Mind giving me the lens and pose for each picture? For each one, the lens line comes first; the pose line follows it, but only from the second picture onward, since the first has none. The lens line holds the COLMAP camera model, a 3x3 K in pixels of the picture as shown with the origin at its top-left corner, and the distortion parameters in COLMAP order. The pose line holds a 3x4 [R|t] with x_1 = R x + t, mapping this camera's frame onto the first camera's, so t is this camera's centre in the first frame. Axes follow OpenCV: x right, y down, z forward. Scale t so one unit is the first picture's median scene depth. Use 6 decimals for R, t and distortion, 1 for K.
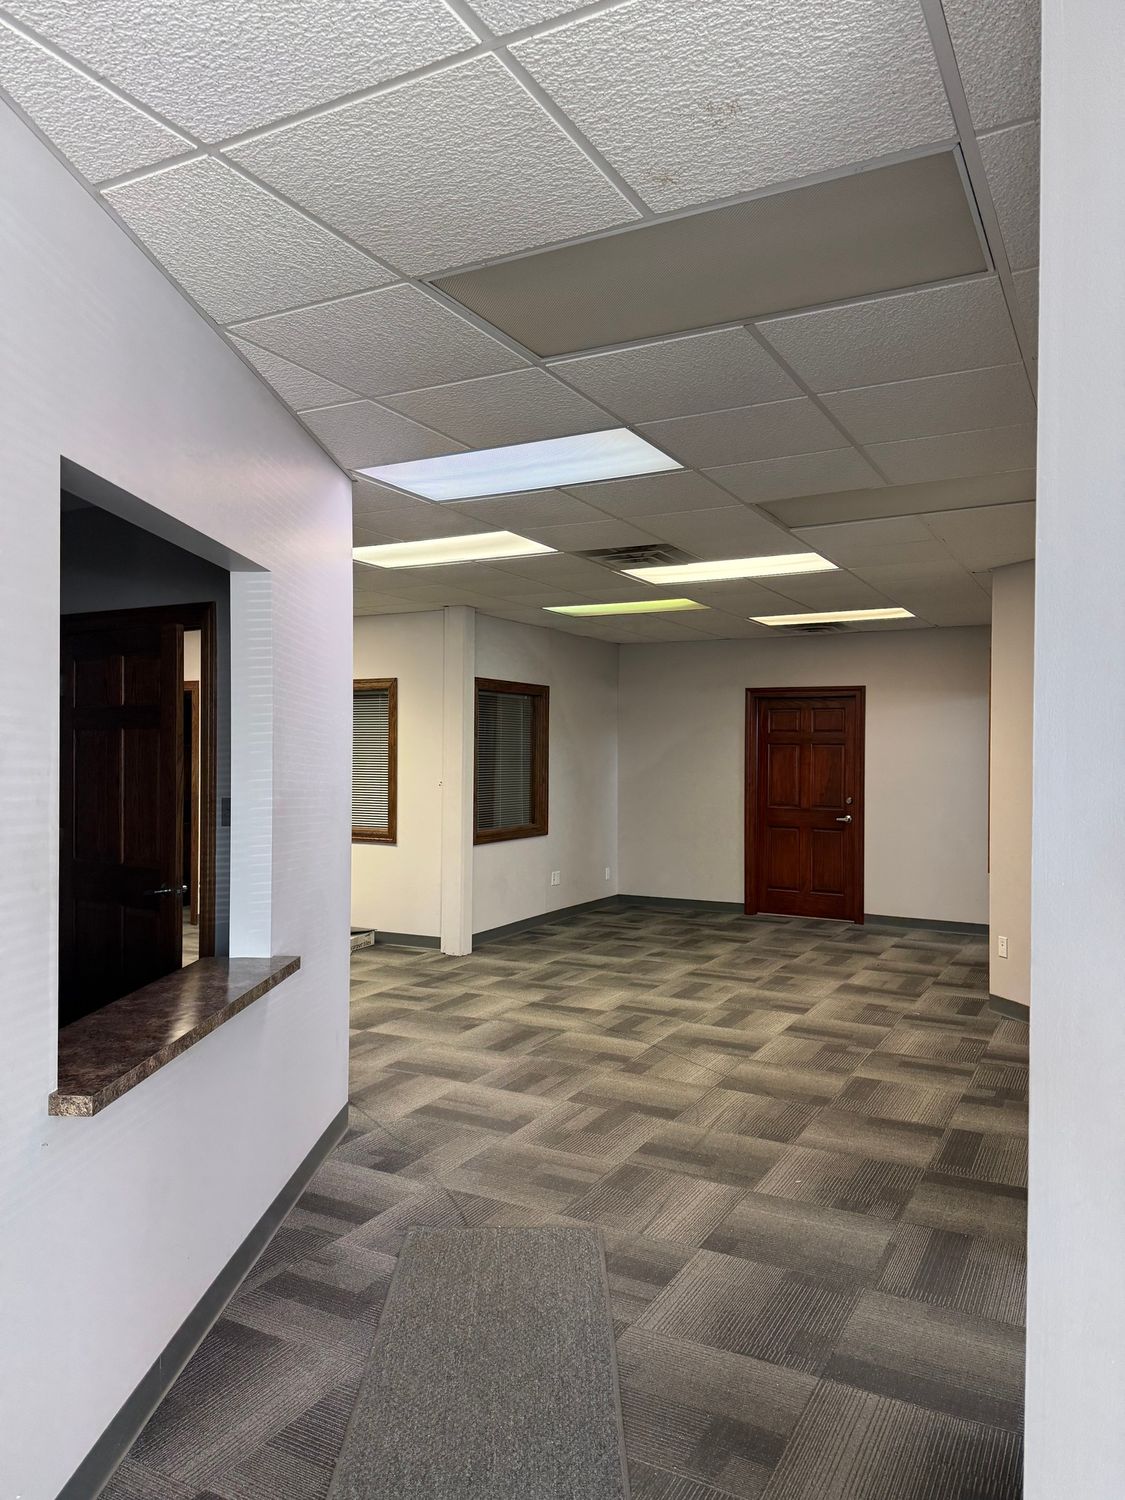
lens RADIAL K [[1069.8, 0, 557.6], [0, 1069.8, 750.9], [0, 0, 1]] dist [0.051656, -0.000180]
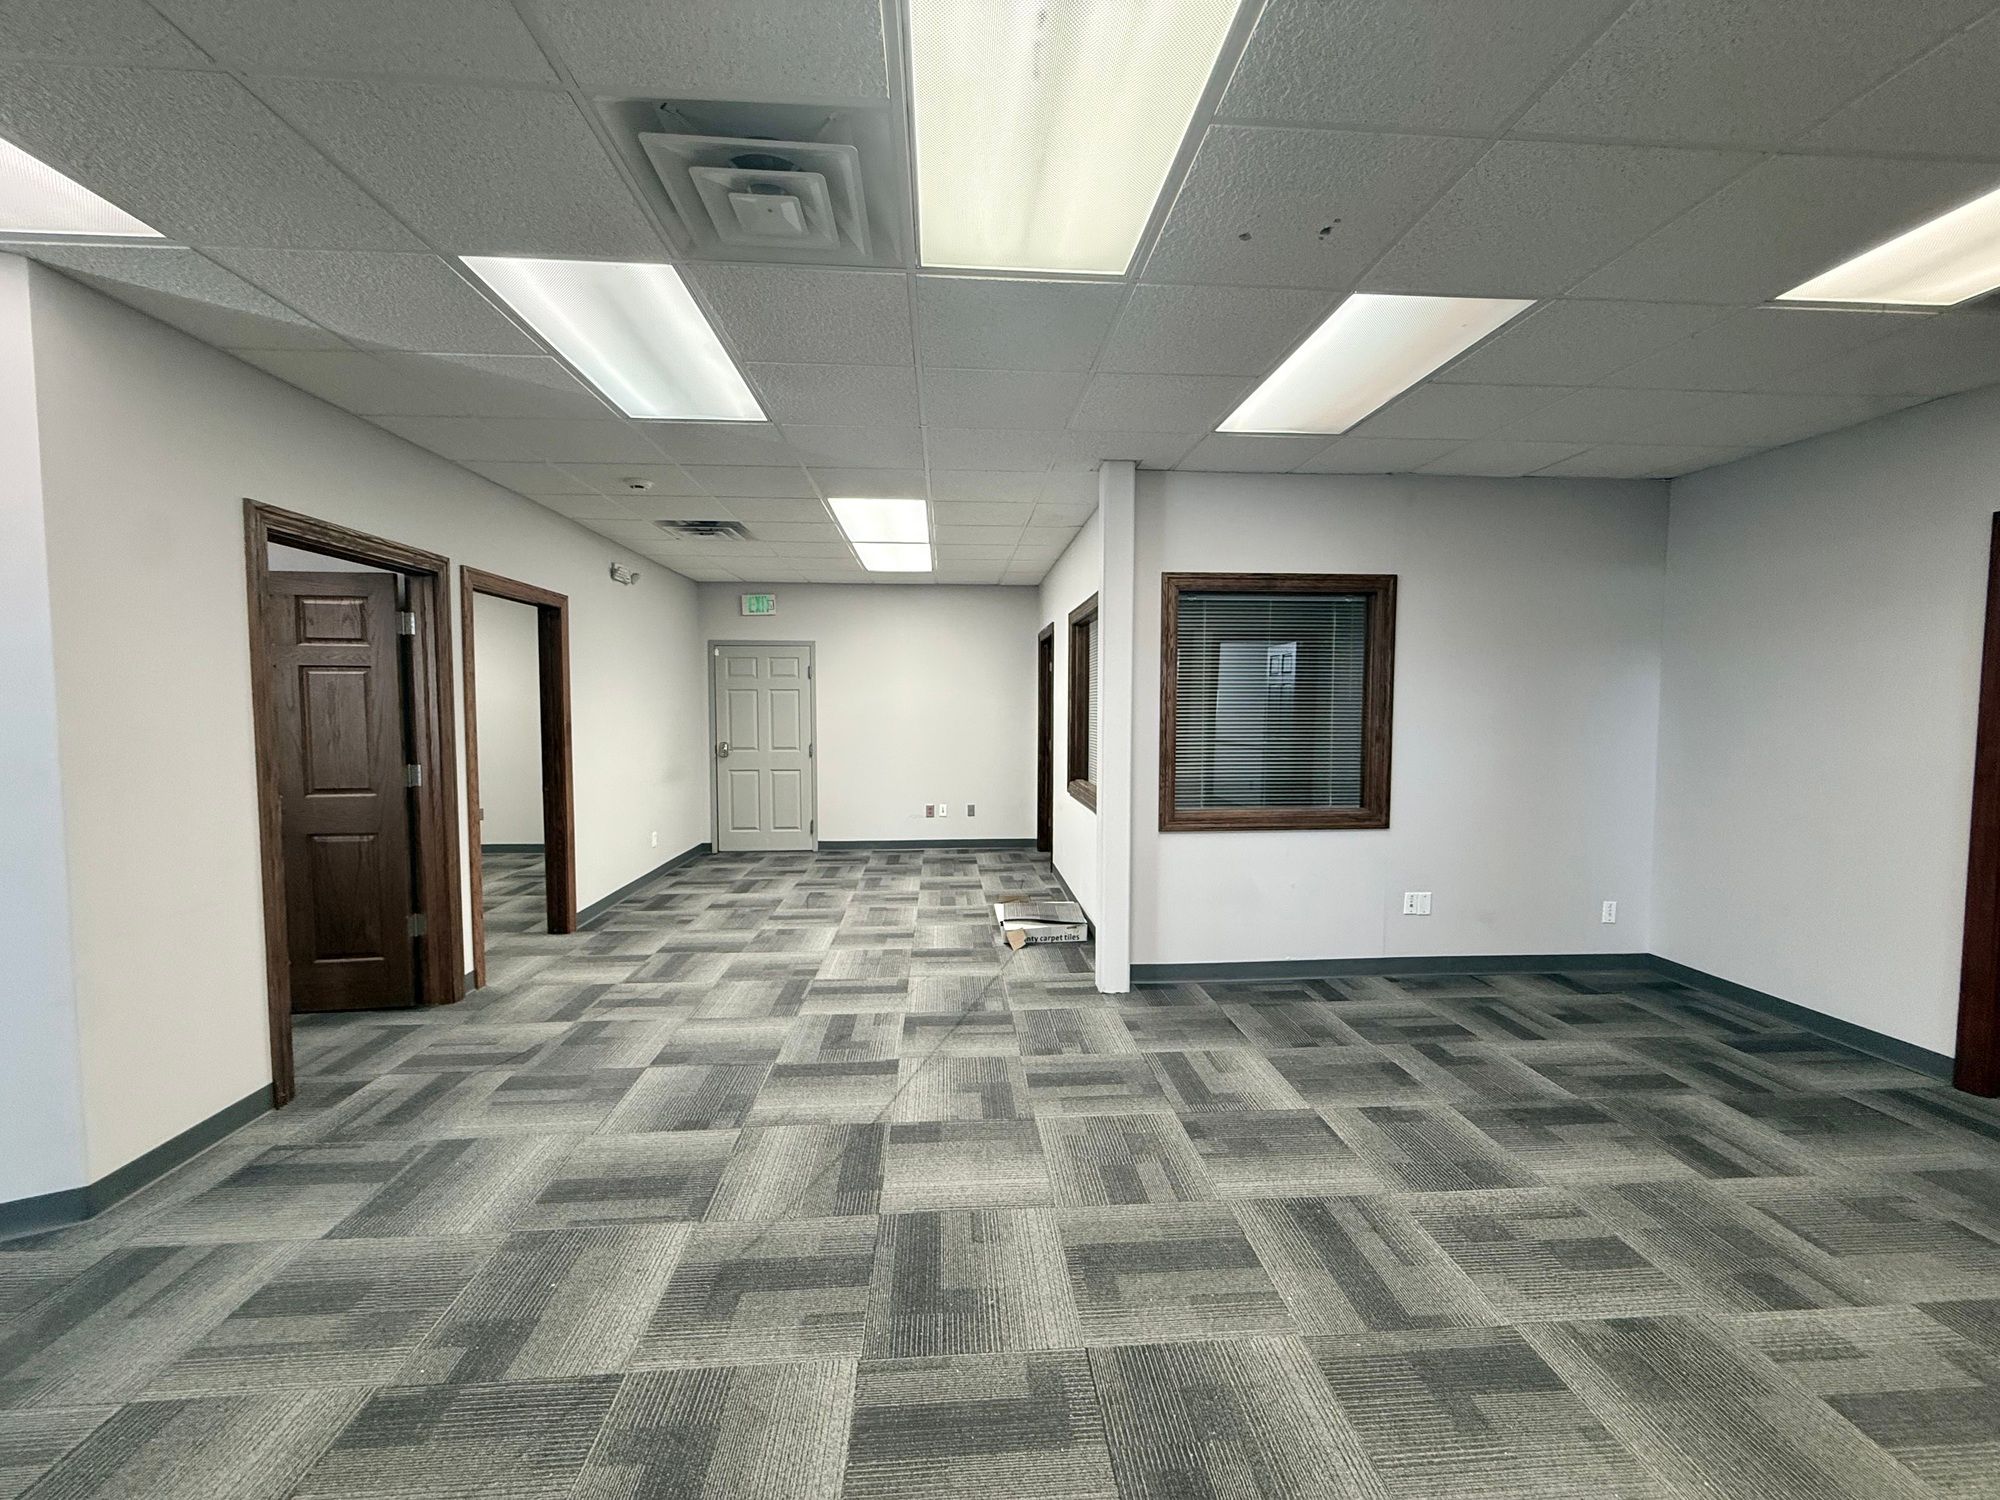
lens RADIAL K [[798.2, 0, 997.6], [0, 798.2, 761.8], [0, 0, 1]] dist [0.000462, 0.000032]
pose [[0.526041, 0.062543, -0.848157, 0.416158], [0.002777, 0.997161, 0.075253, 0.011780], [0.850455, -0.041941, 0.524373, 0.970682]]
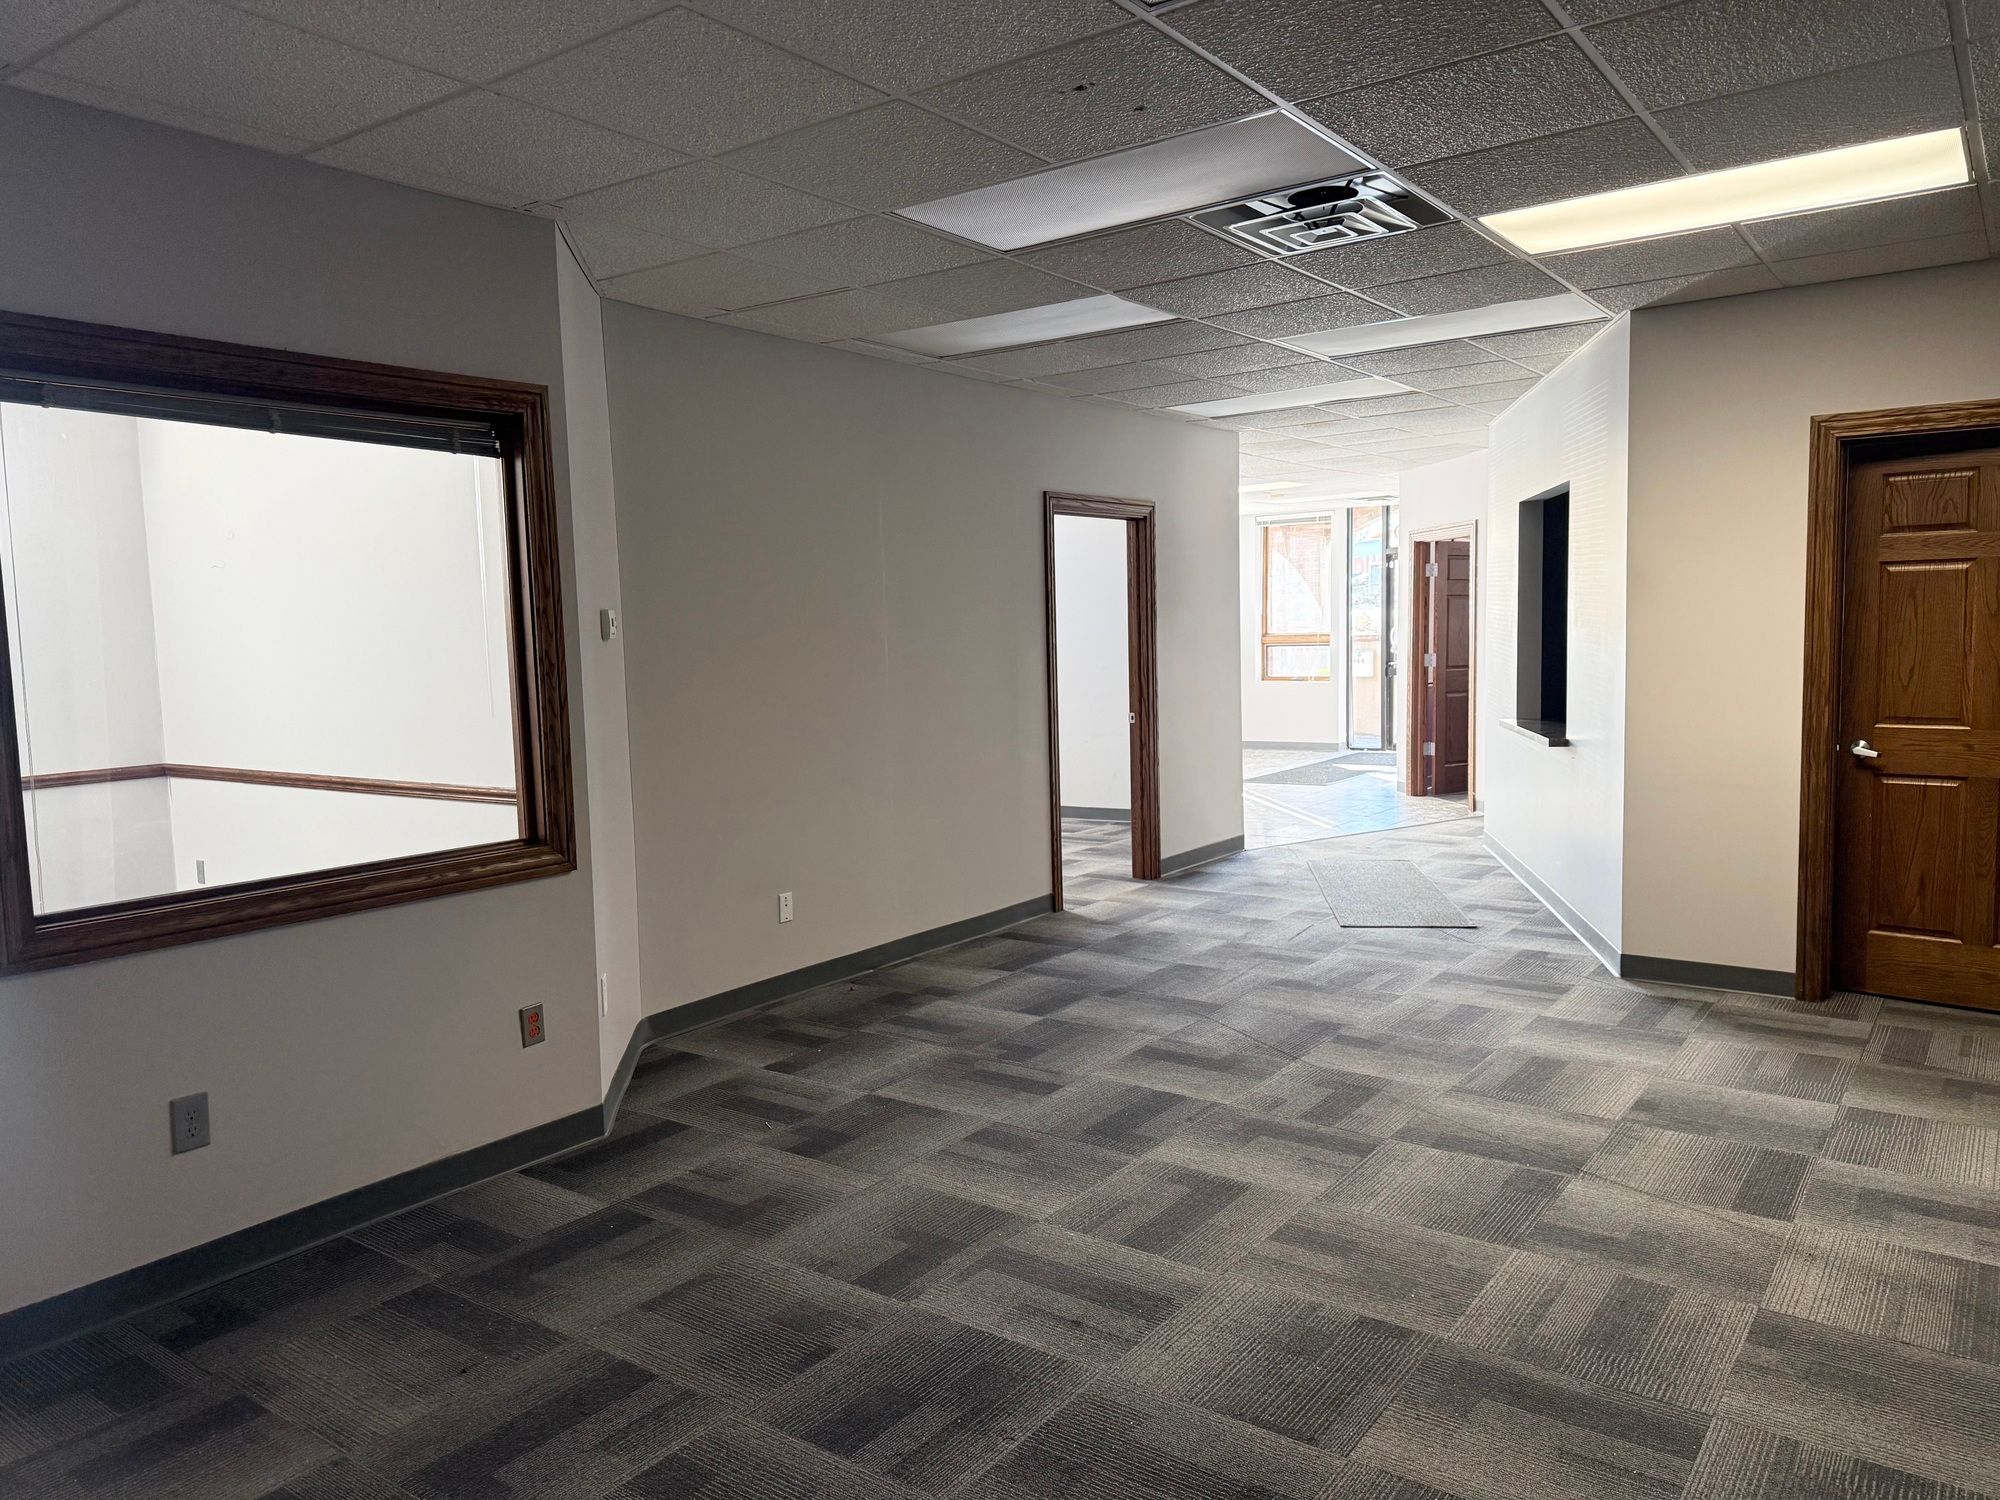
lens RADIAL K [[1426.5, 0, 992.9], [0, 1426.5, 751.5], [0, 0, 1]] dist [0.051656, -0.000180]
pose [[-0.990347, 0.003766, 0.138562, 0.149425], [0.016711, 0.995583, 0.092382, 0.007651], [-0.137602, 0.093806, -0.986036, 1.847590]]
